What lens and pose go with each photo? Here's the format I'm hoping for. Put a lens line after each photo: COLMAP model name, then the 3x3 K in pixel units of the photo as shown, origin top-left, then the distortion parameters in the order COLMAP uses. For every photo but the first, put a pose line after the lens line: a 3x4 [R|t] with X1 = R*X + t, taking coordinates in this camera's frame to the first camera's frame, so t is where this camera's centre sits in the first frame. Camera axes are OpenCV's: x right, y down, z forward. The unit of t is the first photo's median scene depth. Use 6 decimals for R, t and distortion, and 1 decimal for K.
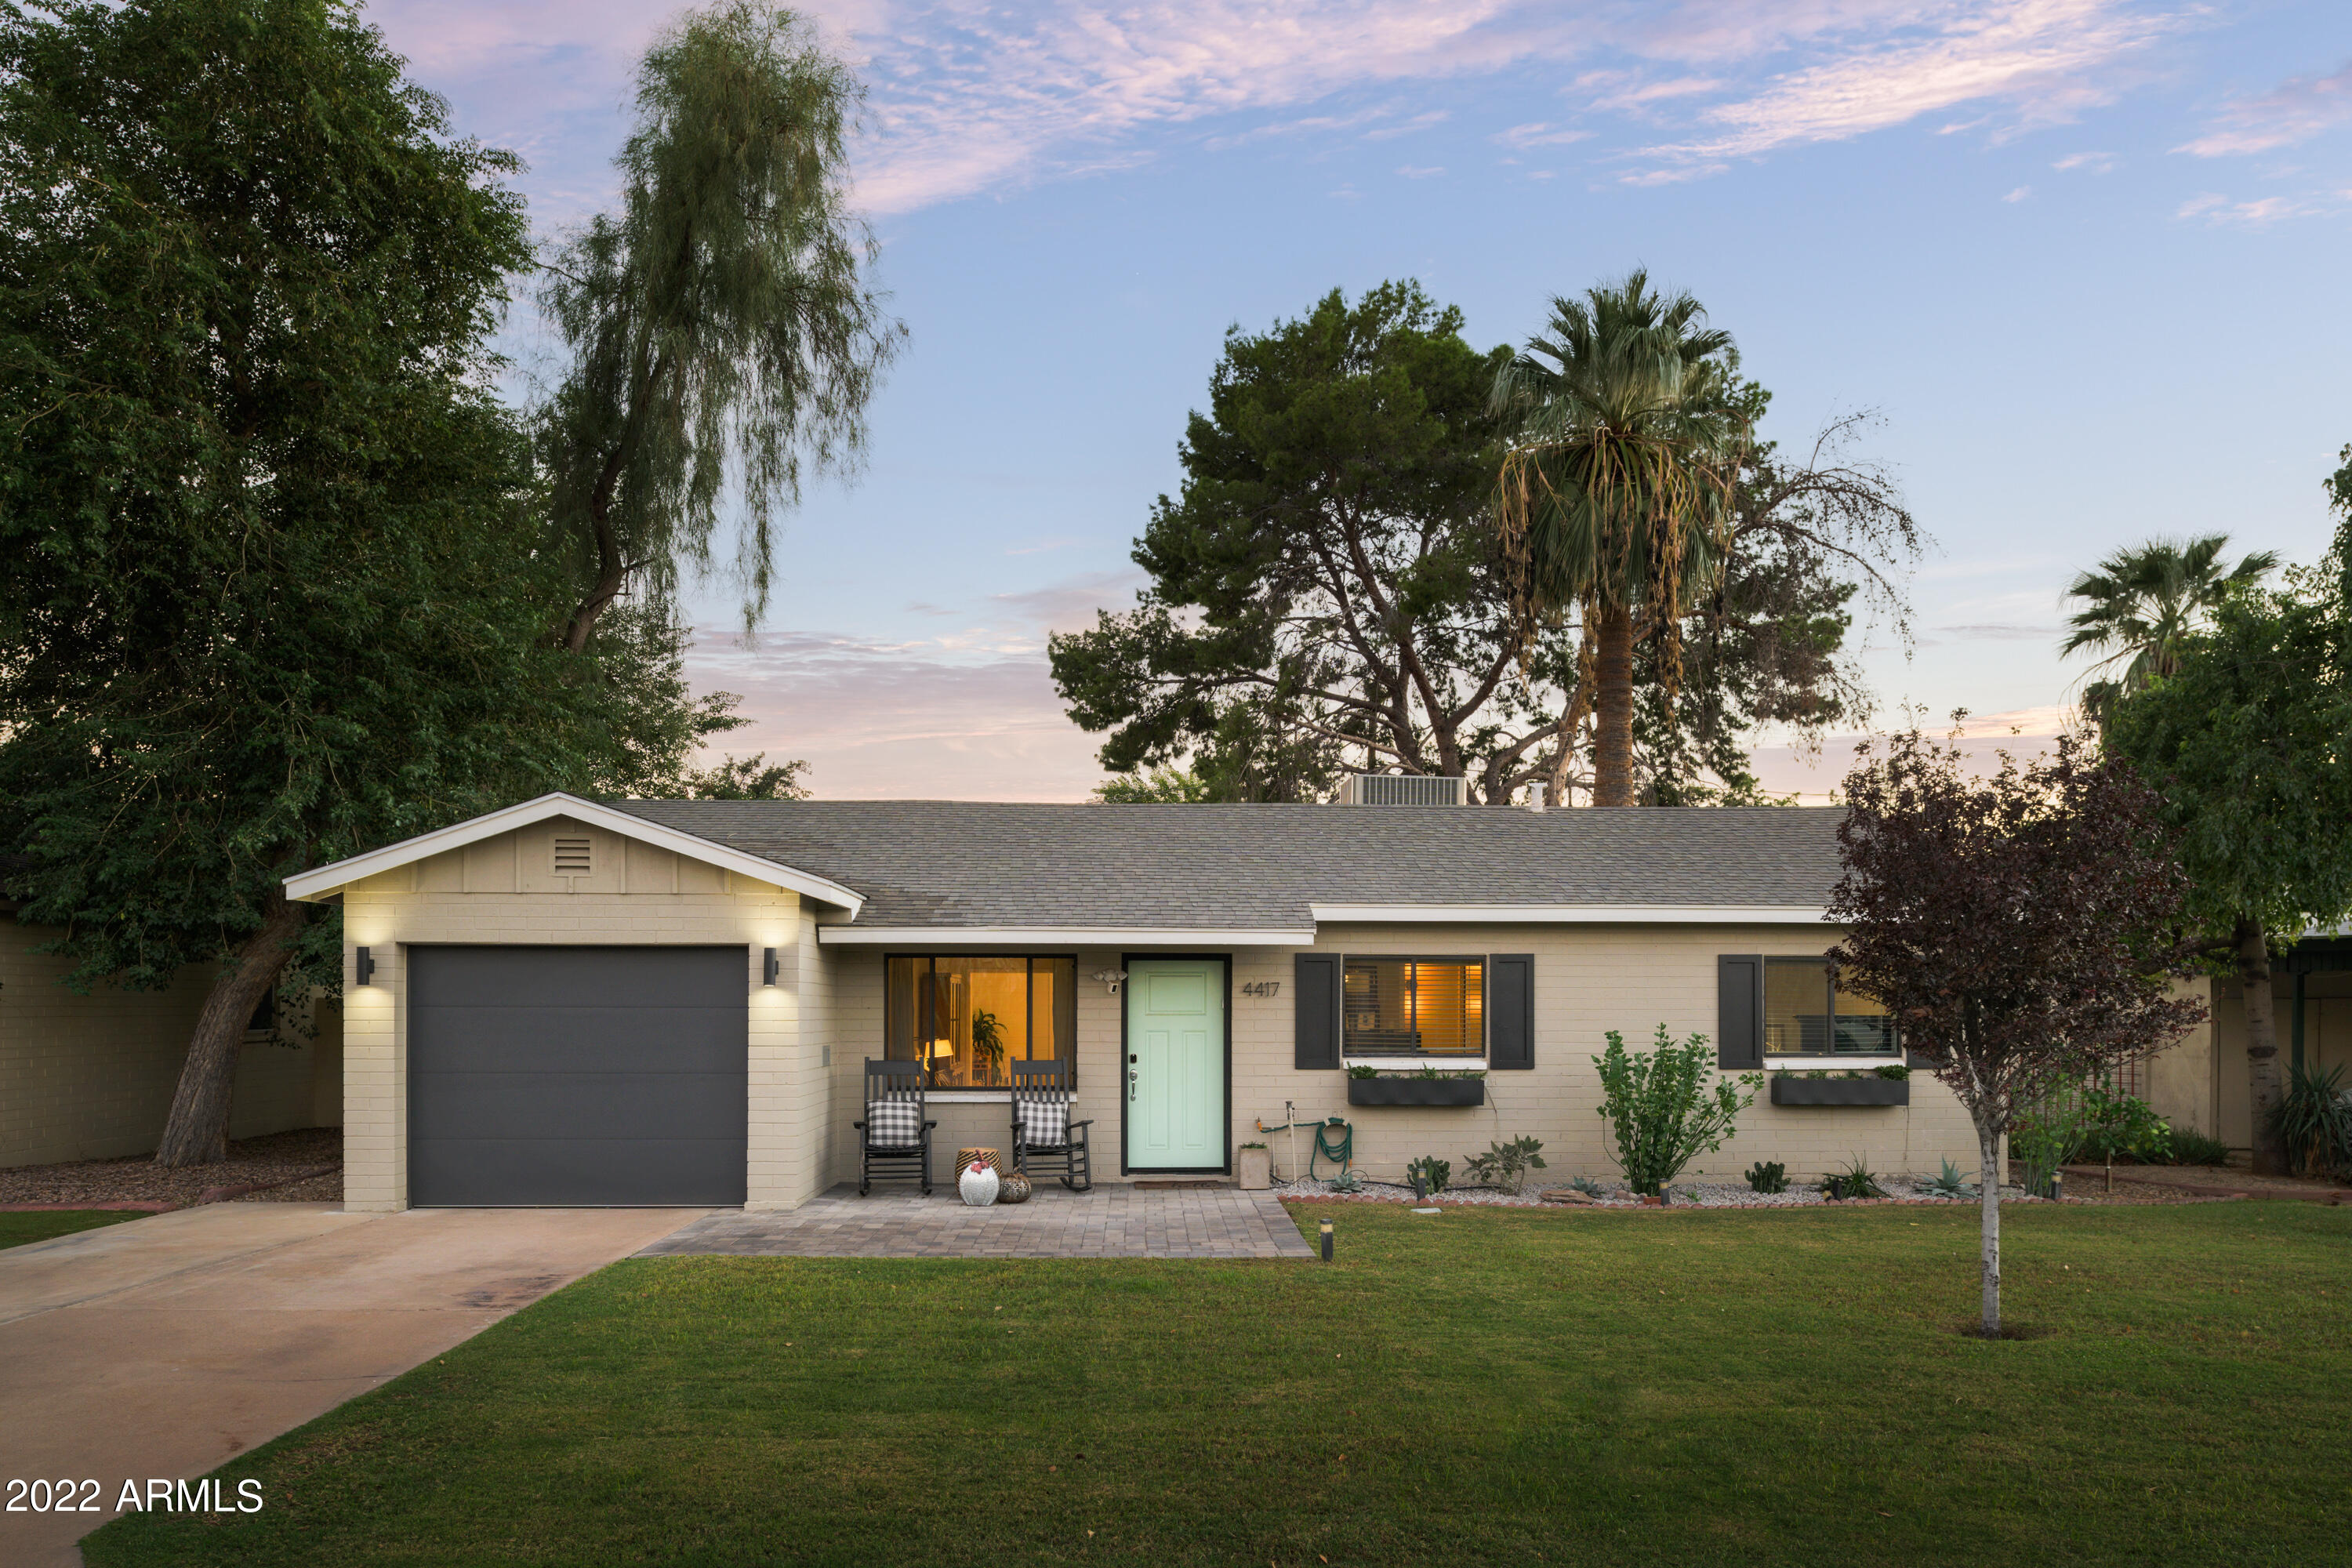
lens RADIAL K [[1626.9, 0, 1176.0], [0, 1626.9, 784.0], [0, 0, 1]] dist [-0.007257, -0.004464]
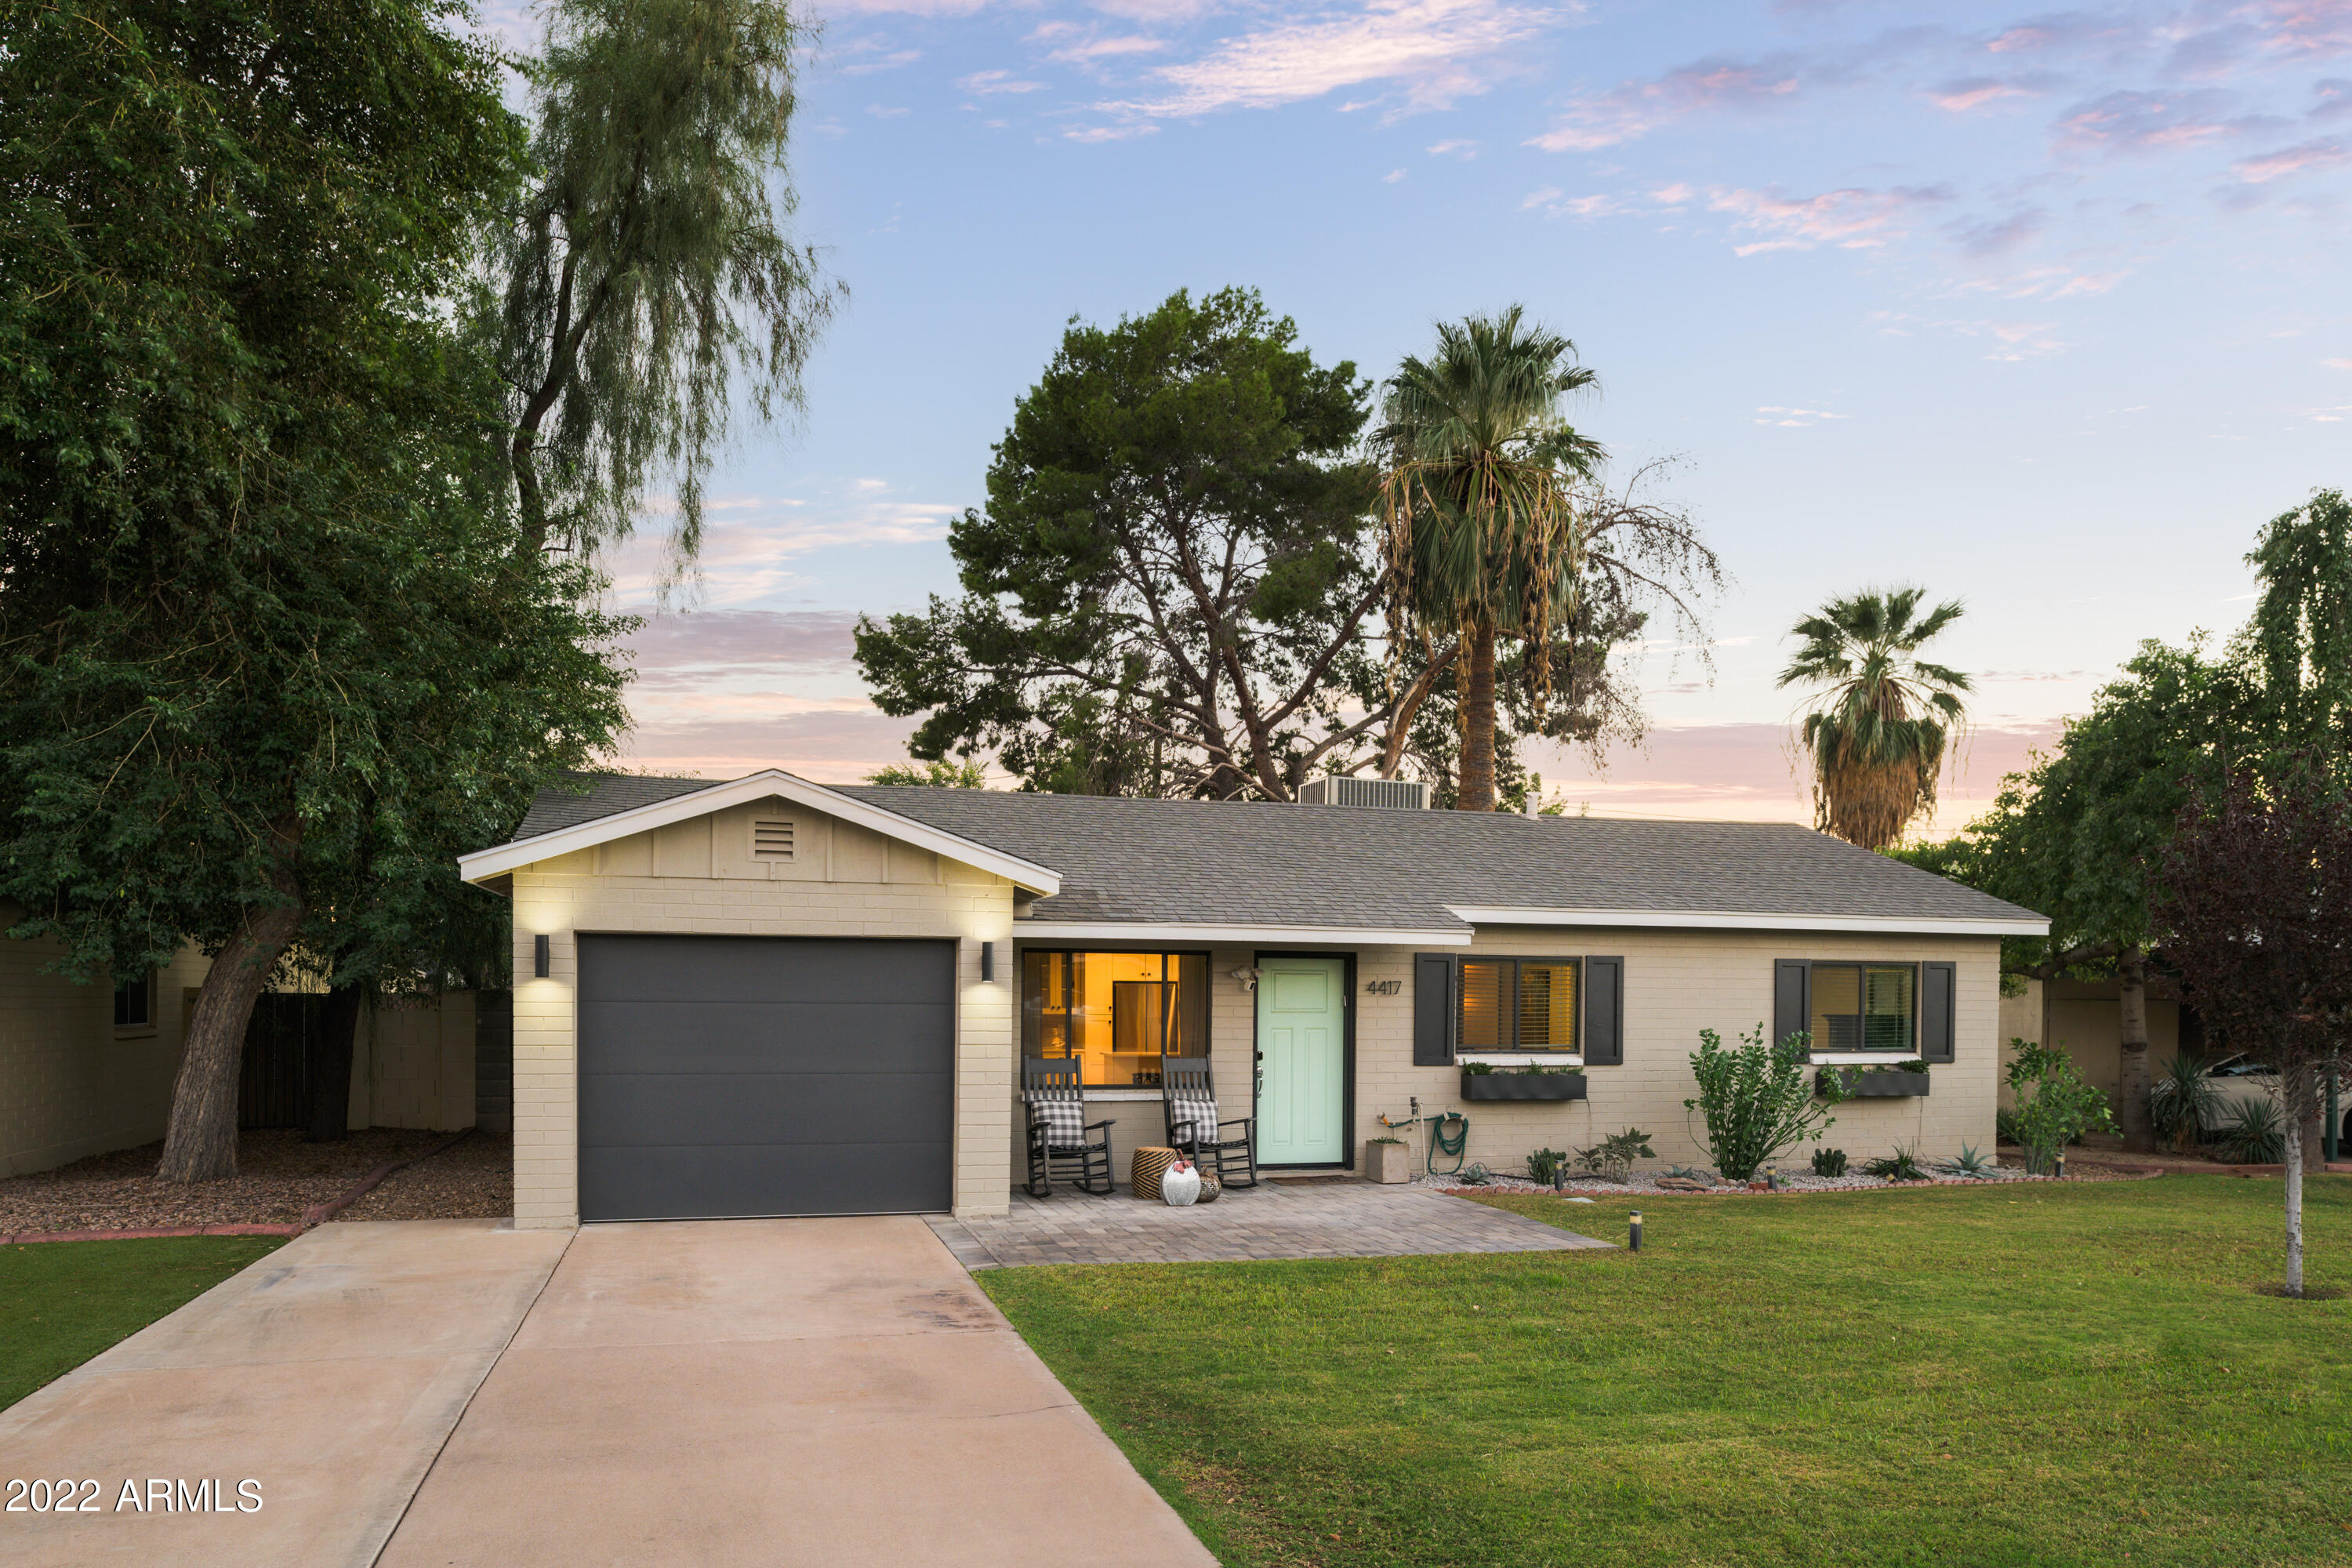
lens RADIAL K [[1621.4, 0, 1175.7], [0, 1621.4, 814.1], [0, 0, 1]] dist [-0.006458, -0.003675]
pose [[0.973409, 0.031296, 0.226927, -0.308124], [-0.036482, 0.999159, 0.018697, 0.003447], [-0.226151, -0.026478, 0.973732, 0.043840]]
